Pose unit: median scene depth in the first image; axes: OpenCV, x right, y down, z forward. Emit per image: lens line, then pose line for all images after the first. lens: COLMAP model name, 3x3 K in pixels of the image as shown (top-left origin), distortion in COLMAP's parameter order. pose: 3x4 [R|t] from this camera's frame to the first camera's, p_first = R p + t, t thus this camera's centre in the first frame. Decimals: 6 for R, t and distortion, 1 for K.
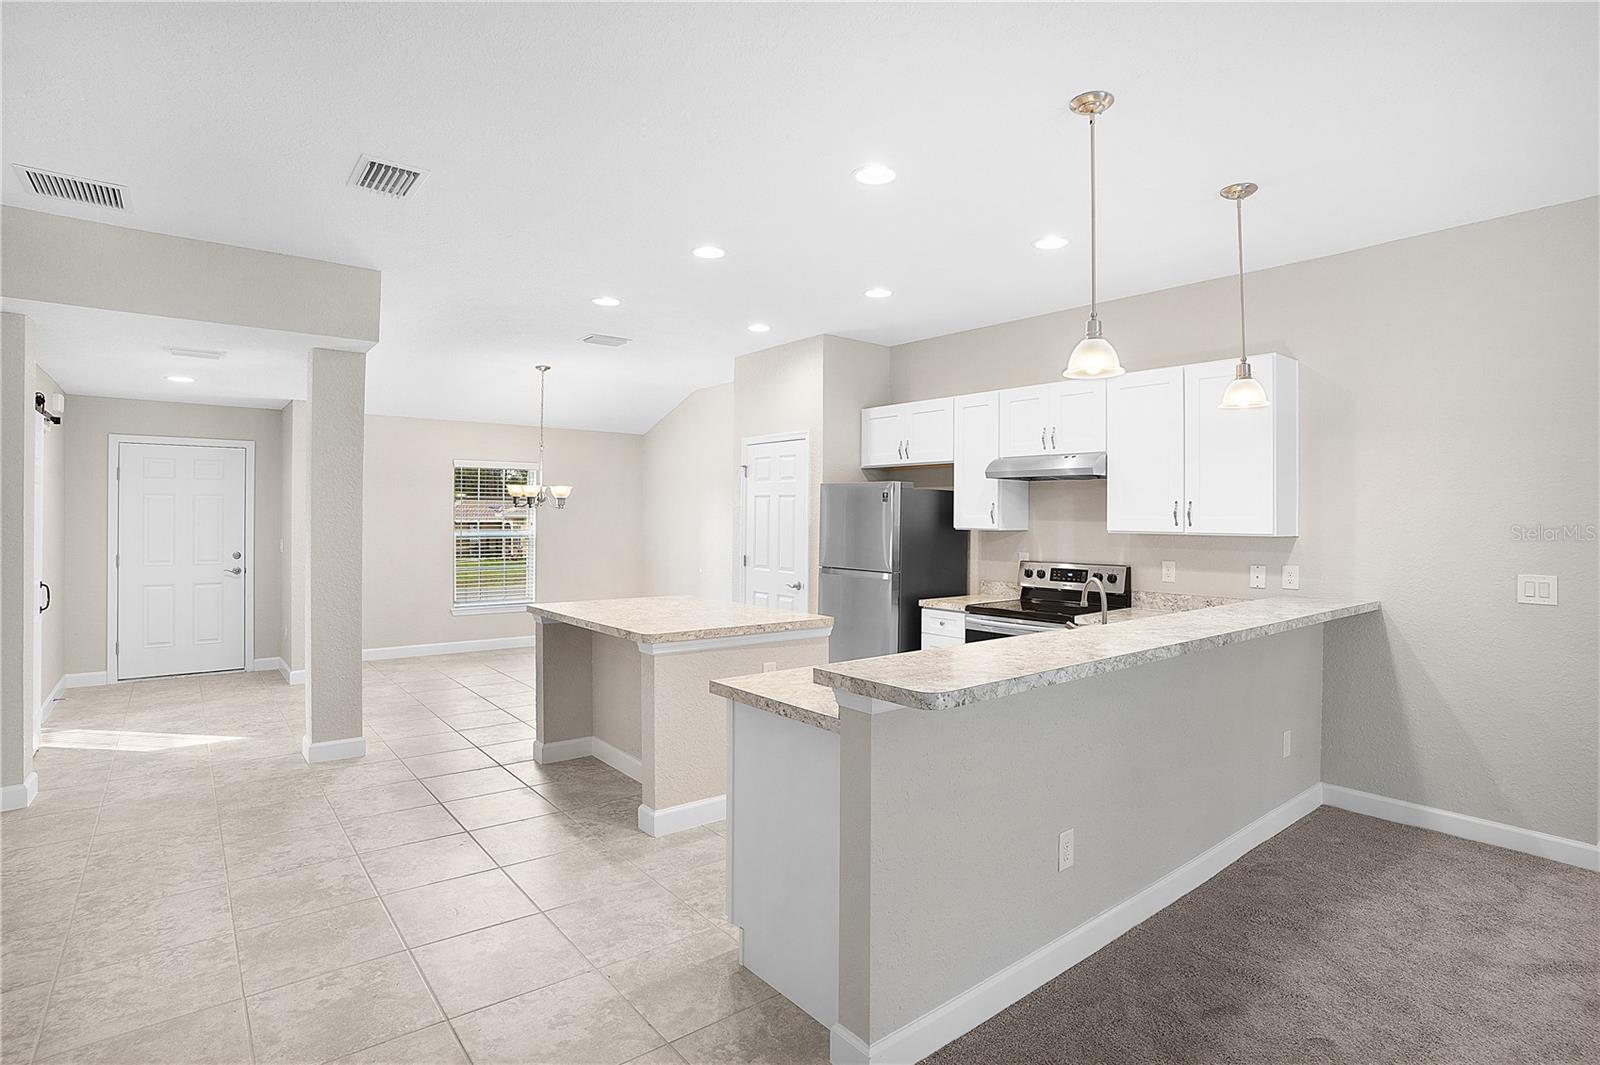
lens RADIAL K [[795.9, 0, 793.7], [0, 795.9, 520.8], [0, 0, 1]] dist [-0.071233, 0.028387]
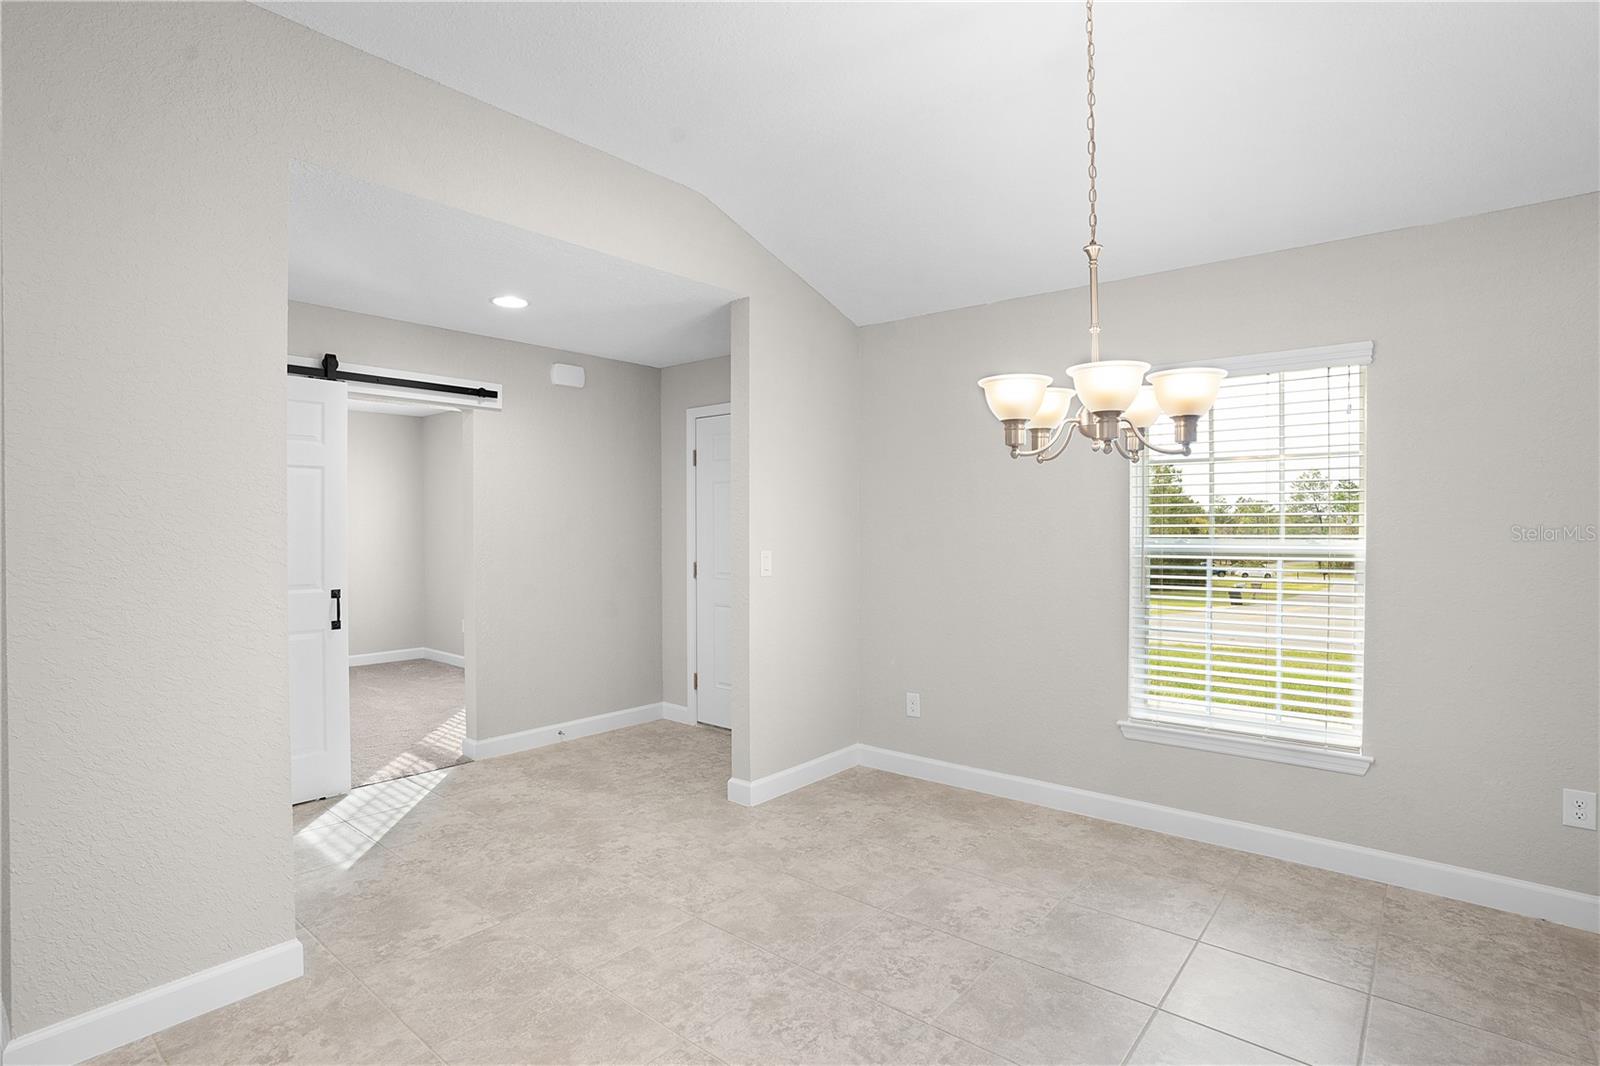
lens RADIAL K [[795.9, 0, 794.5], [0, 795.9, 532.6], [0, 0, 1]] dist [-0.071233, 0.028387]
pose [[0.194670, 0.001963, -0.980867, -0.092849], [-0.002756, 0.999995, 0.001455, 0.017063], [0.980865, 0.002420, 0.194675, 1.283028]]
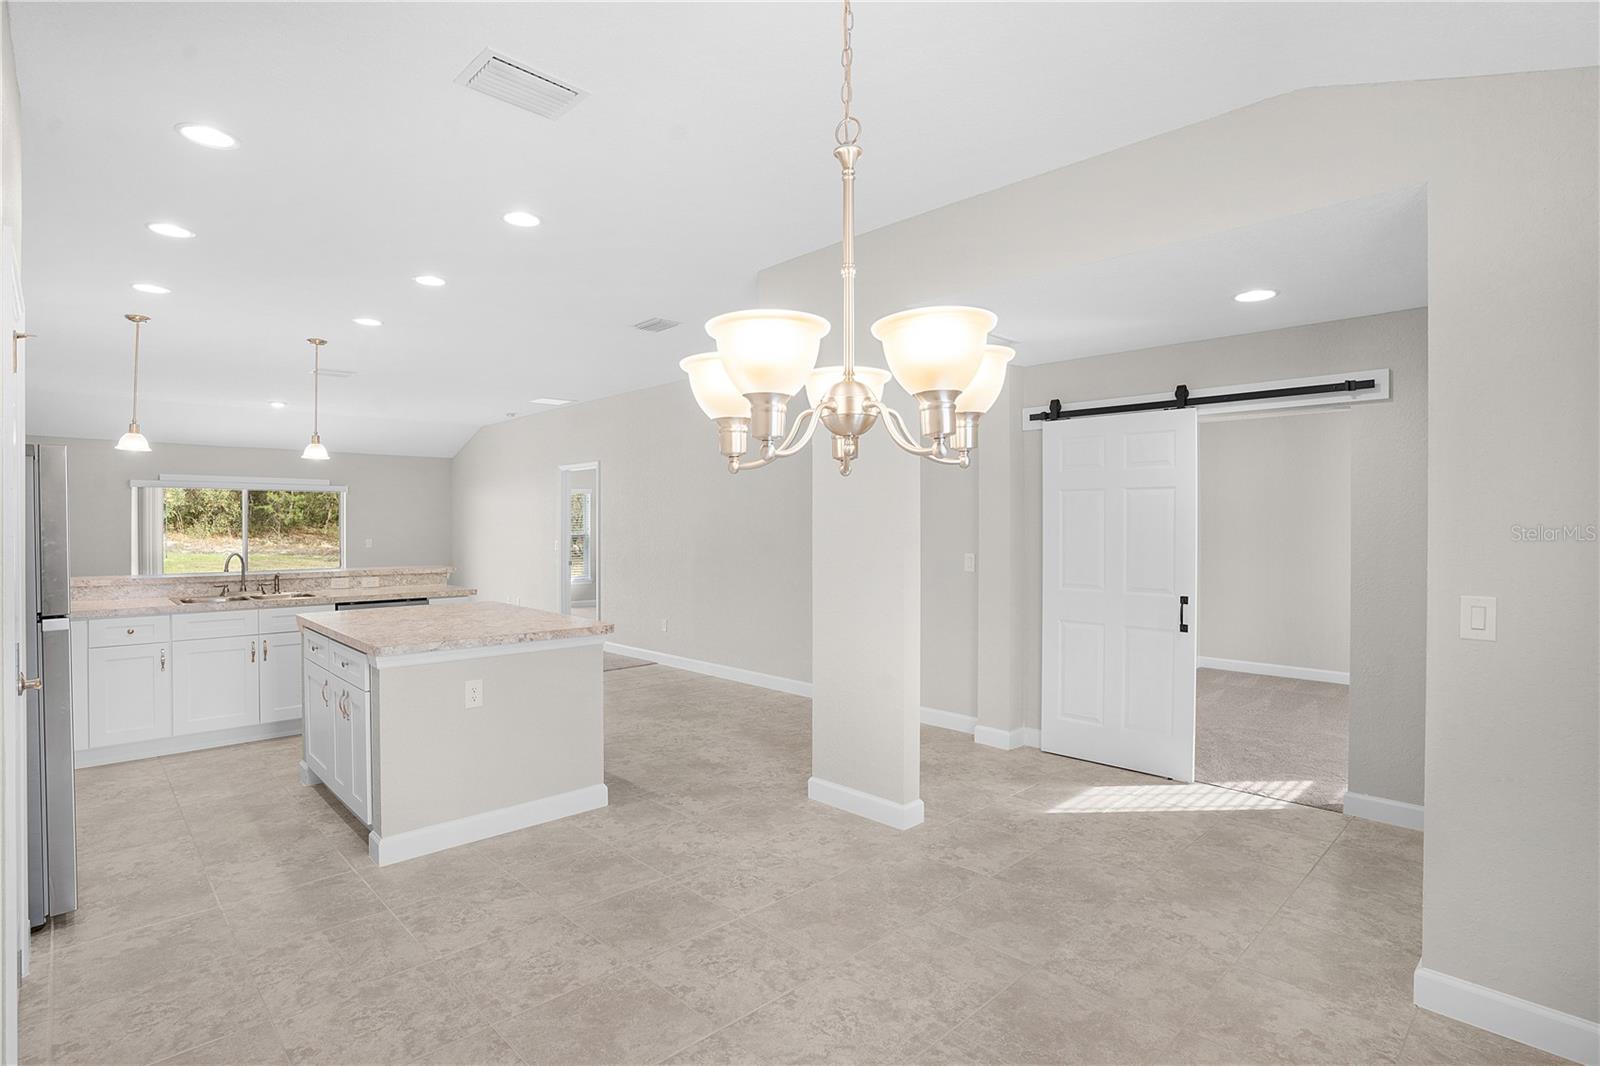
lens RADIAL K [[795.9, 0, 794.1], [0, 795.9, 529.6], [0, 0, 1]] dist [-0.071233, 0.028387]
pose [[-0.995791, -0.006908, -0.091395, -0.442524], [-0.007985, 0.999903, 0.011430, -0.004777], [0.091307, 0.012112, -0.995749, 1.821445]]
